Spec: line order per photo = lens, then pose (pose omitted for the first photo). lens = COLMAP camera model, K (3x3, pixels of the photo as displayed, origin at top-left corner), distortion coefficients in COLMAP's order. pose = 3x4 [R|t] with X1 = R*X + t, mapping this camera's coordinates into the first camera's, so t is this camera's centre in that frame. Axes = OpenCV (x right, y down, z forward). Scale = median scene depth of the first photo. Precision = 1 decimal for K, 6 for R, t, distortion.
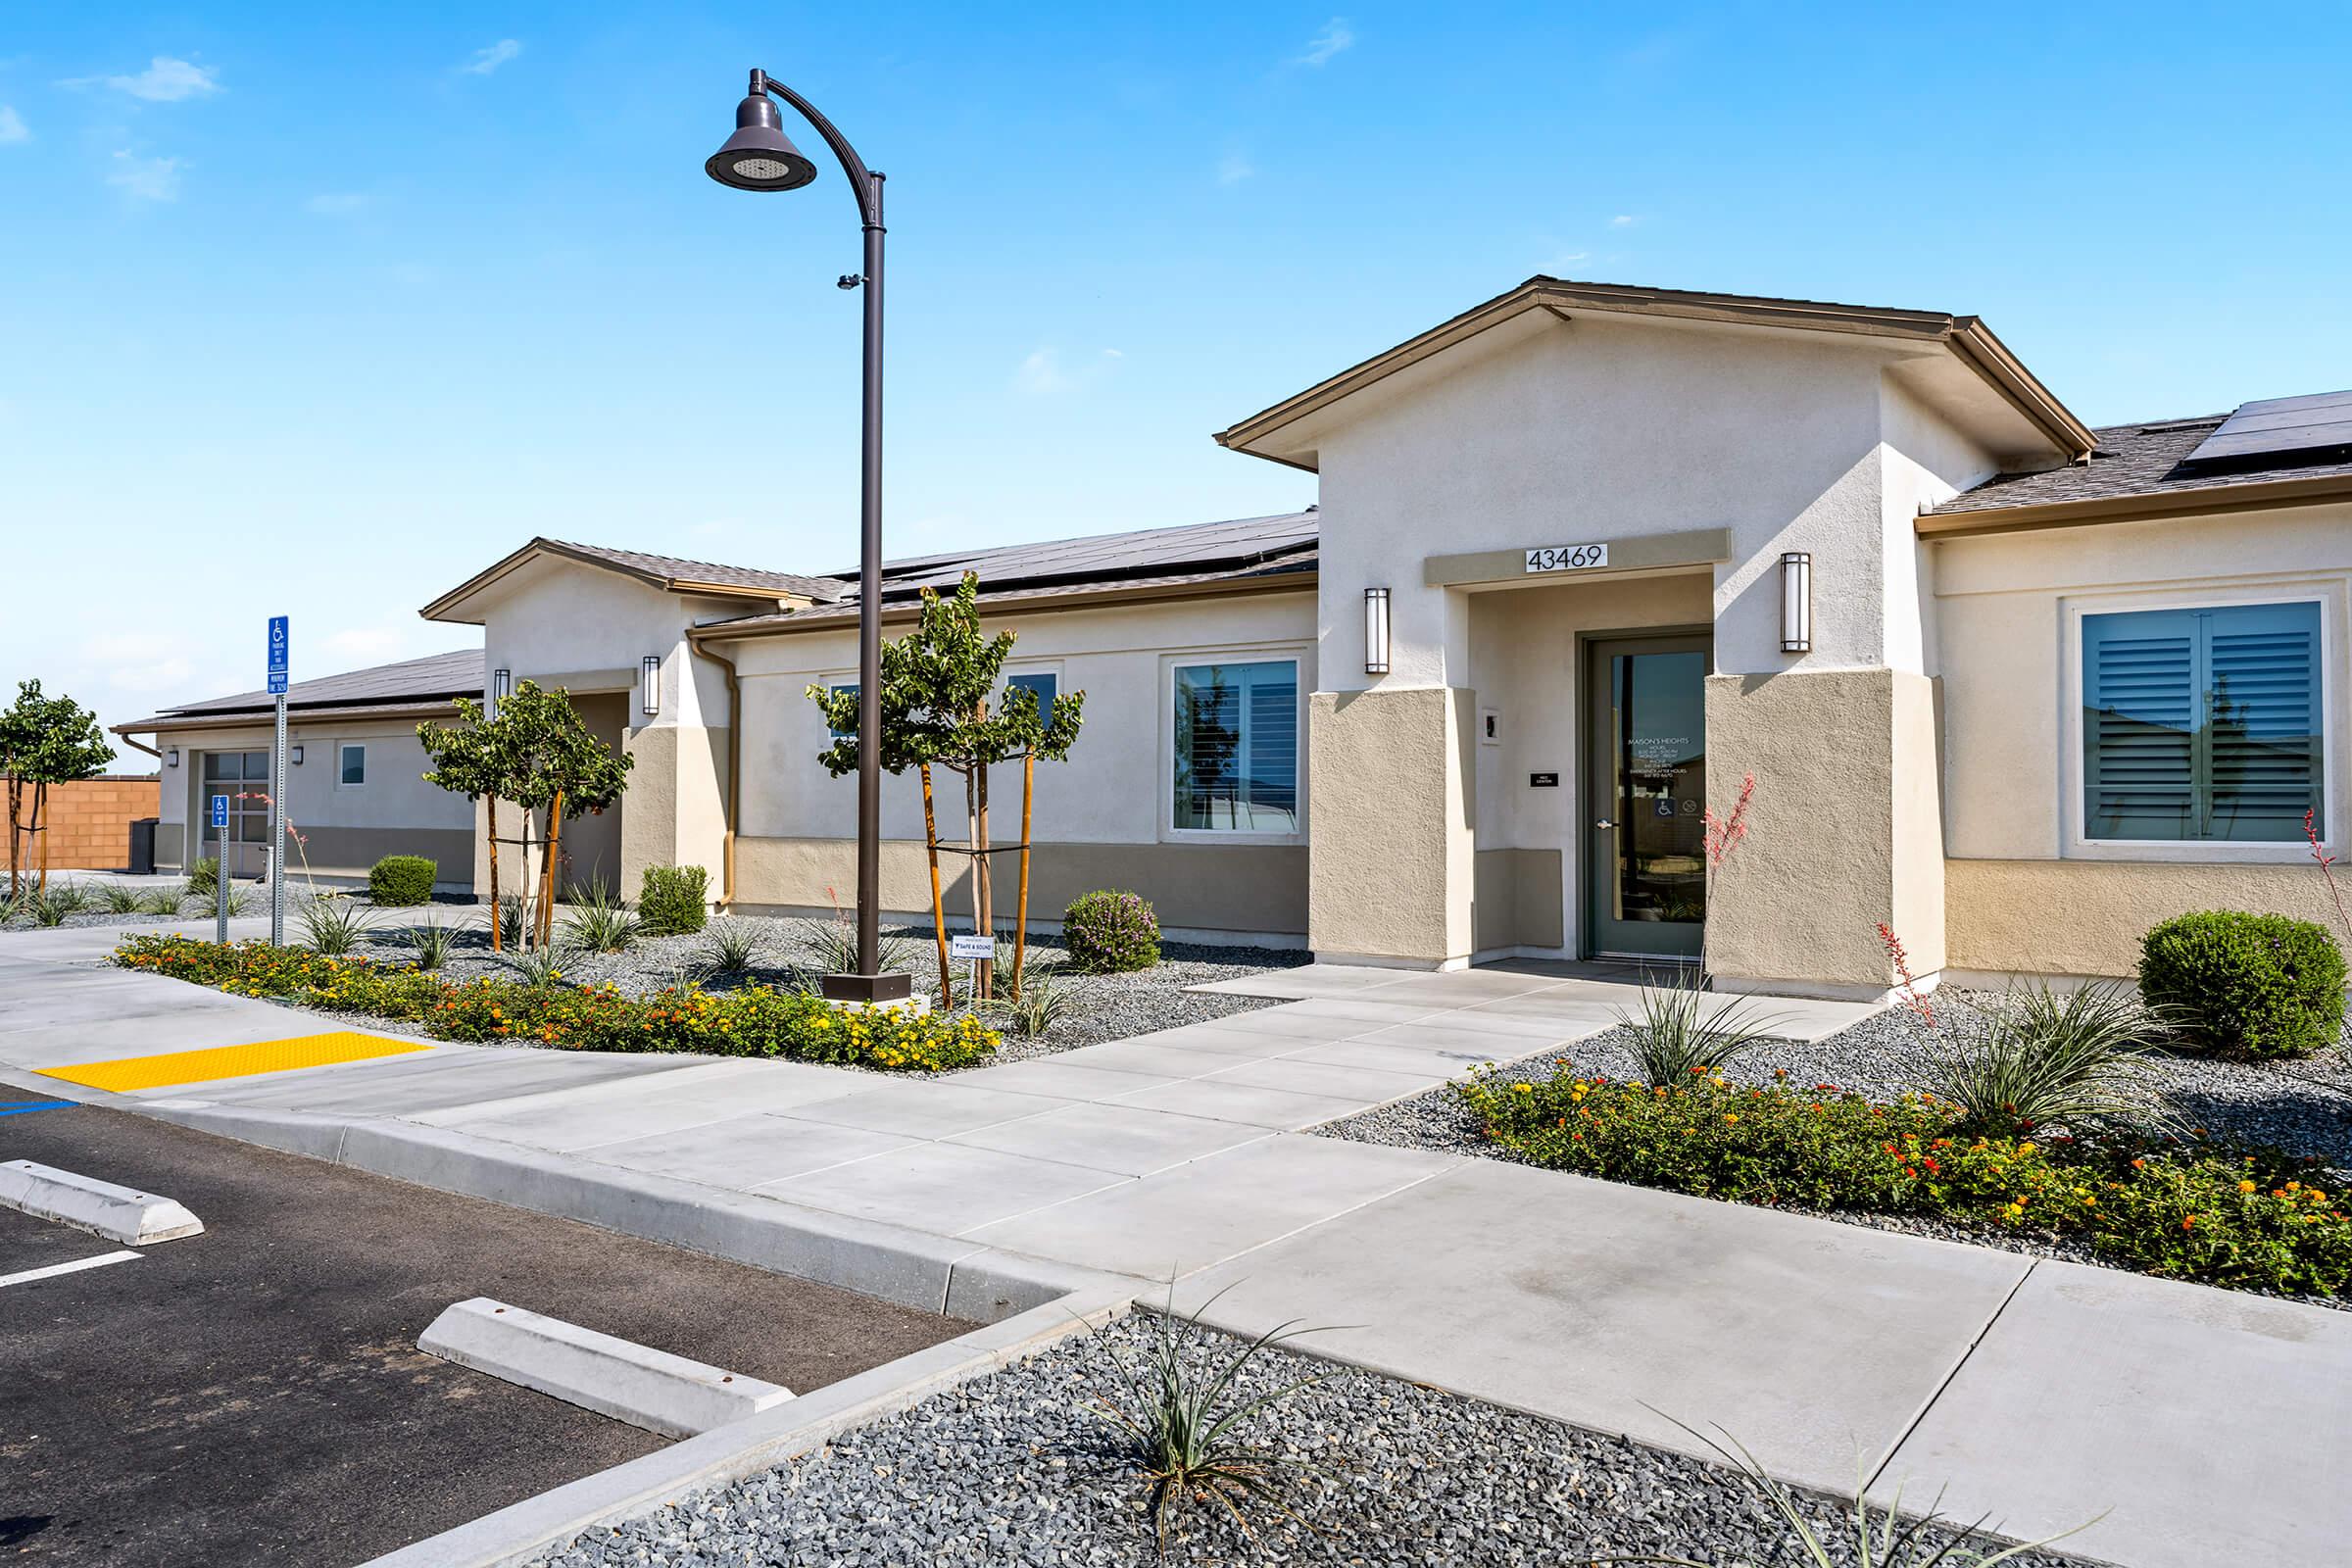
lens RADIAL K [[1681.2, 0, 1165.1], [0, 1681.2, 780.3], [0, 0, 1]] dist [0.002762, -0.004132]
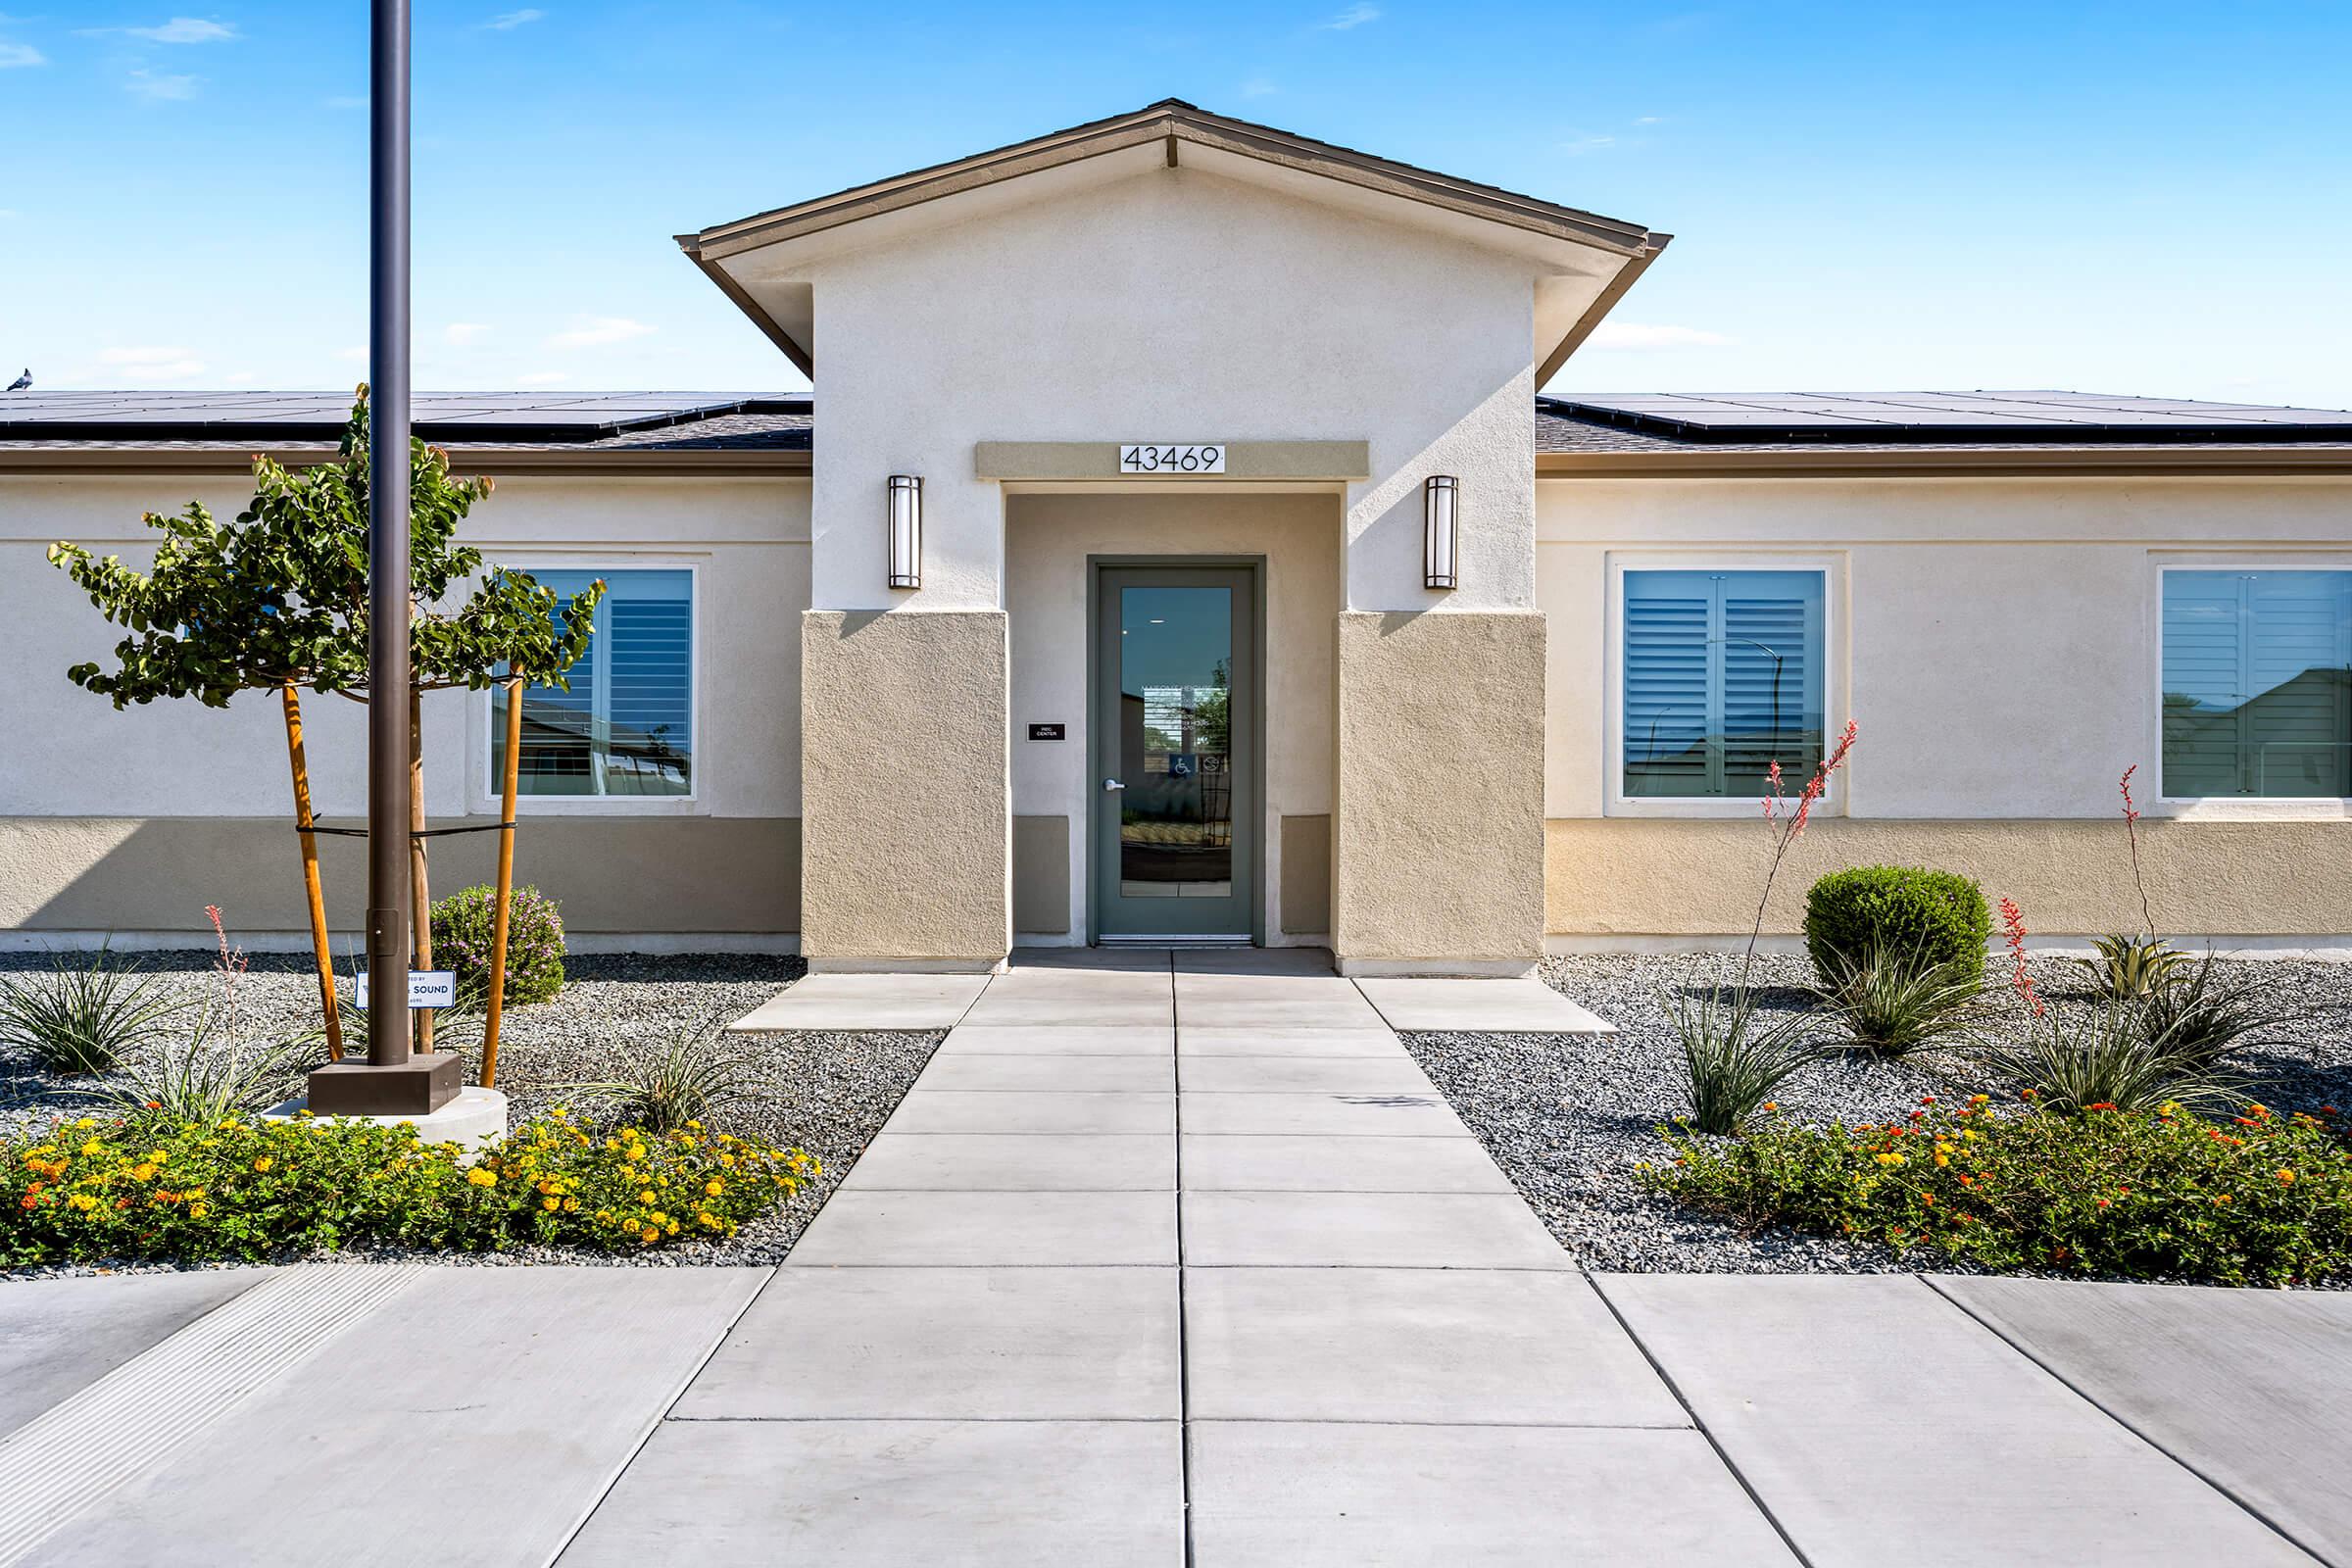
lens RADIAL K [[1681.2, 0, 1165.1], [0, 1681.2, 780.3], [0, 0, 1]] dist [0.002762, -0.004132]
pose [[0.812305, -0.003772, 0.583221, -0.250230], [-0.009164, 0.999773, 0.019230, 0.008568], [-0.583161, -0.020966, 0.812086, 0.348152]]
